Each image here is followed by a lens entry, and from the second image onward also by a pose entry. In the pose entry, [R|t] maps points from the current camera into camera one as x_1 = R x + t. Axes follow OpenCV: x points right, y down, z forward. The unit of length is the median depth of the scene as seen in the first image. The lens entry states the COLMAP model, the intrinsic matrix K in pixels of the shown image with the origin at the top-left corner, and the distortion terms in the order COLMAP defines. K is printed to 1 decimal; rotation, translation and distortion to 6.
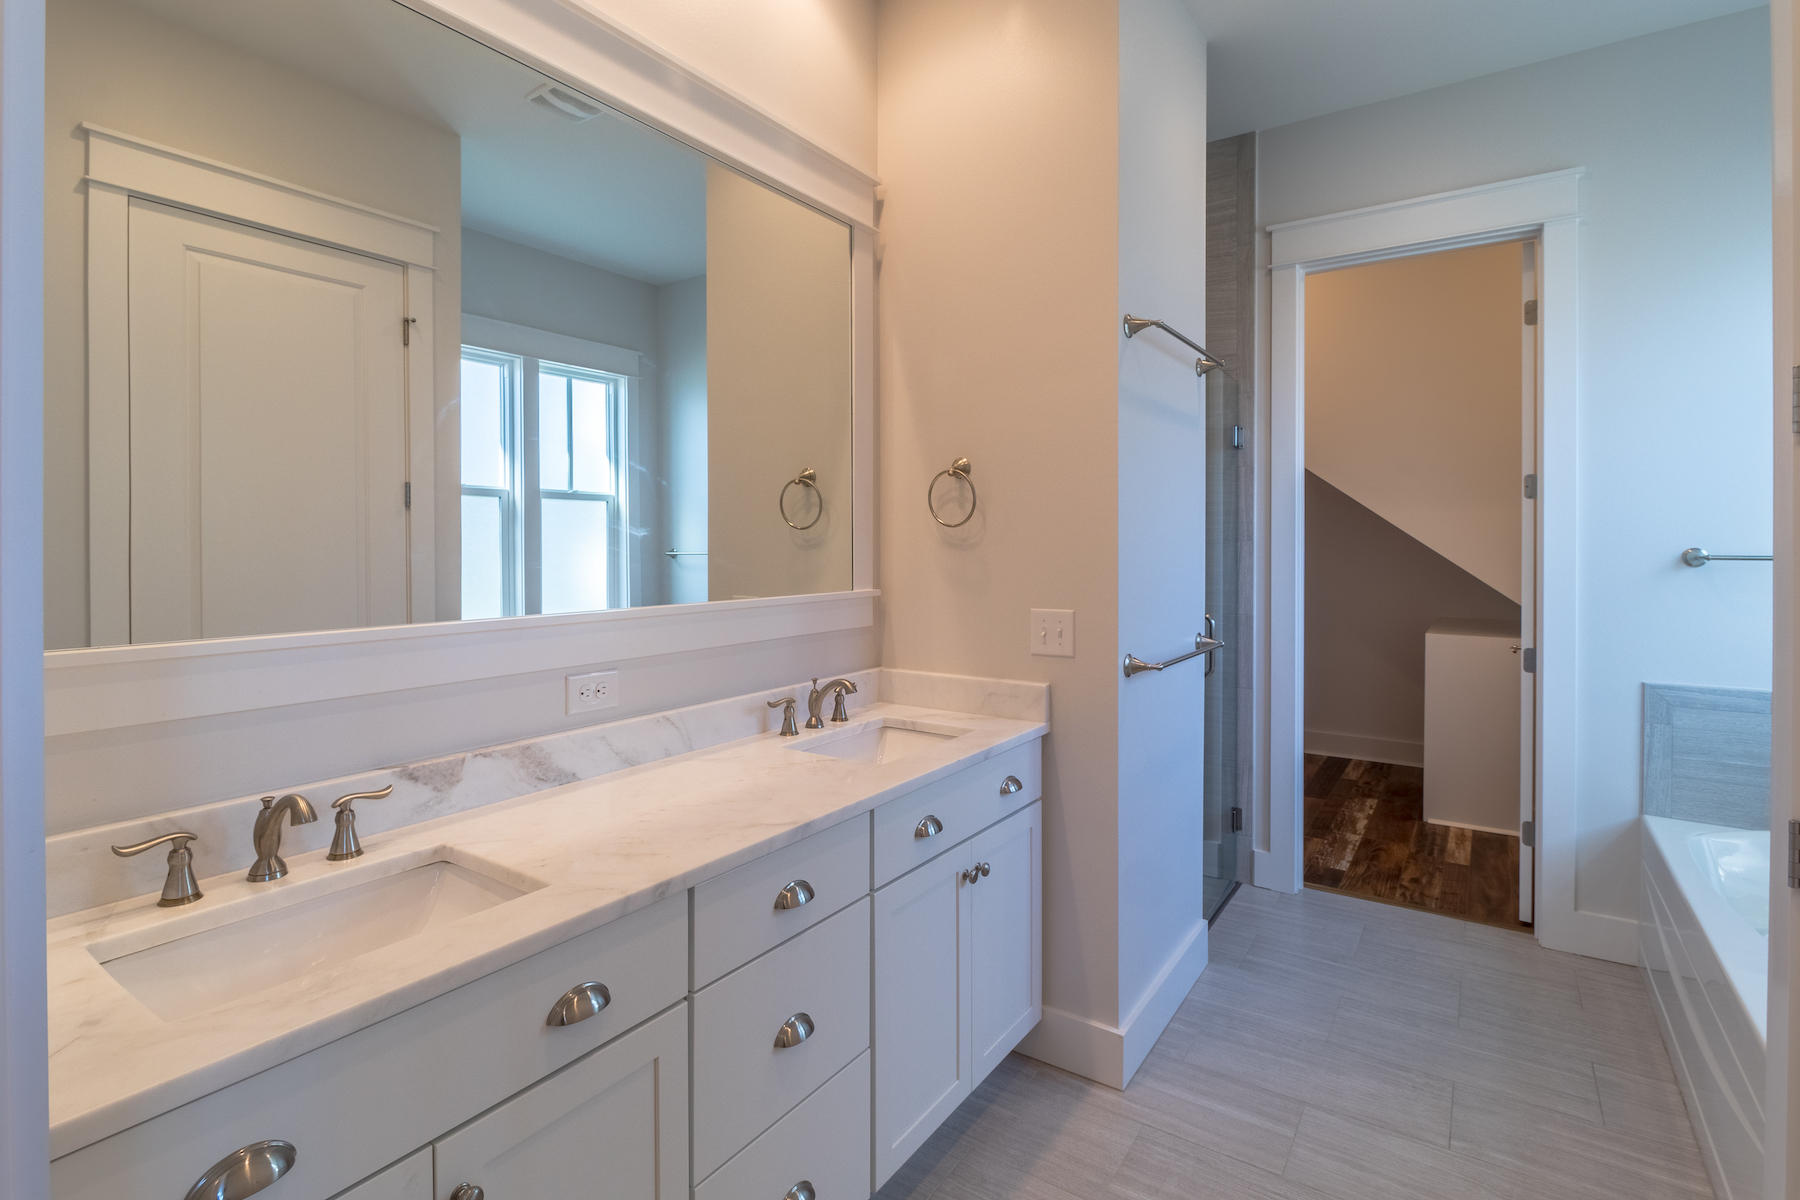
lens RADIAL K [[882.8, 0, 913.9], [0, 882.8, 555.3], [0, 0, 1]] dist [-0.002030, -0.001547]
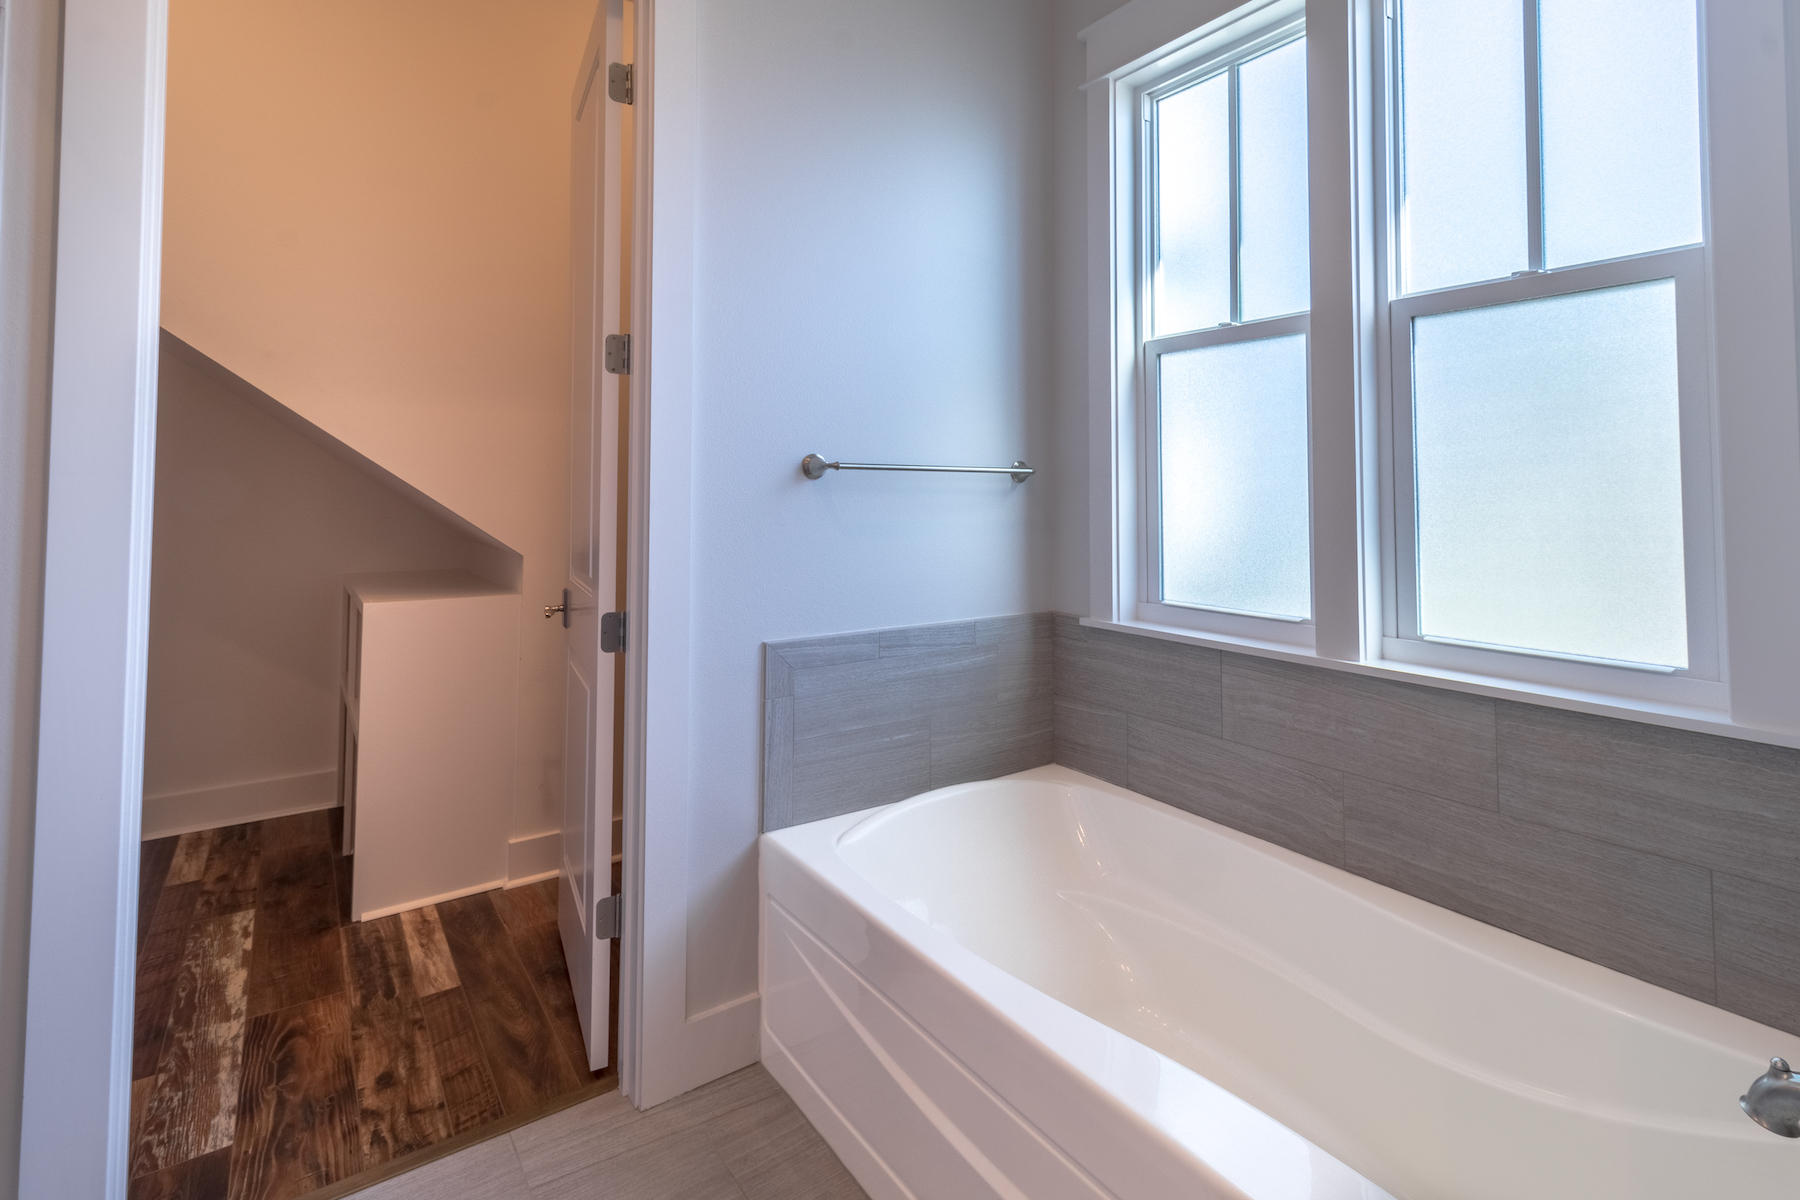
lens RADIAL K [[828.0, 0, 903.5], [0, 828.0, 460.0], [0, 0, 1]] dist [0.009440, -0.000254]
pose [[0.321894, 0.038652, 0.945986, 0.182278], [0.005939, 0.999064, -0.042842, 0.021514], [-0.946757, 0.019408, 0.321364, 0.541666]]
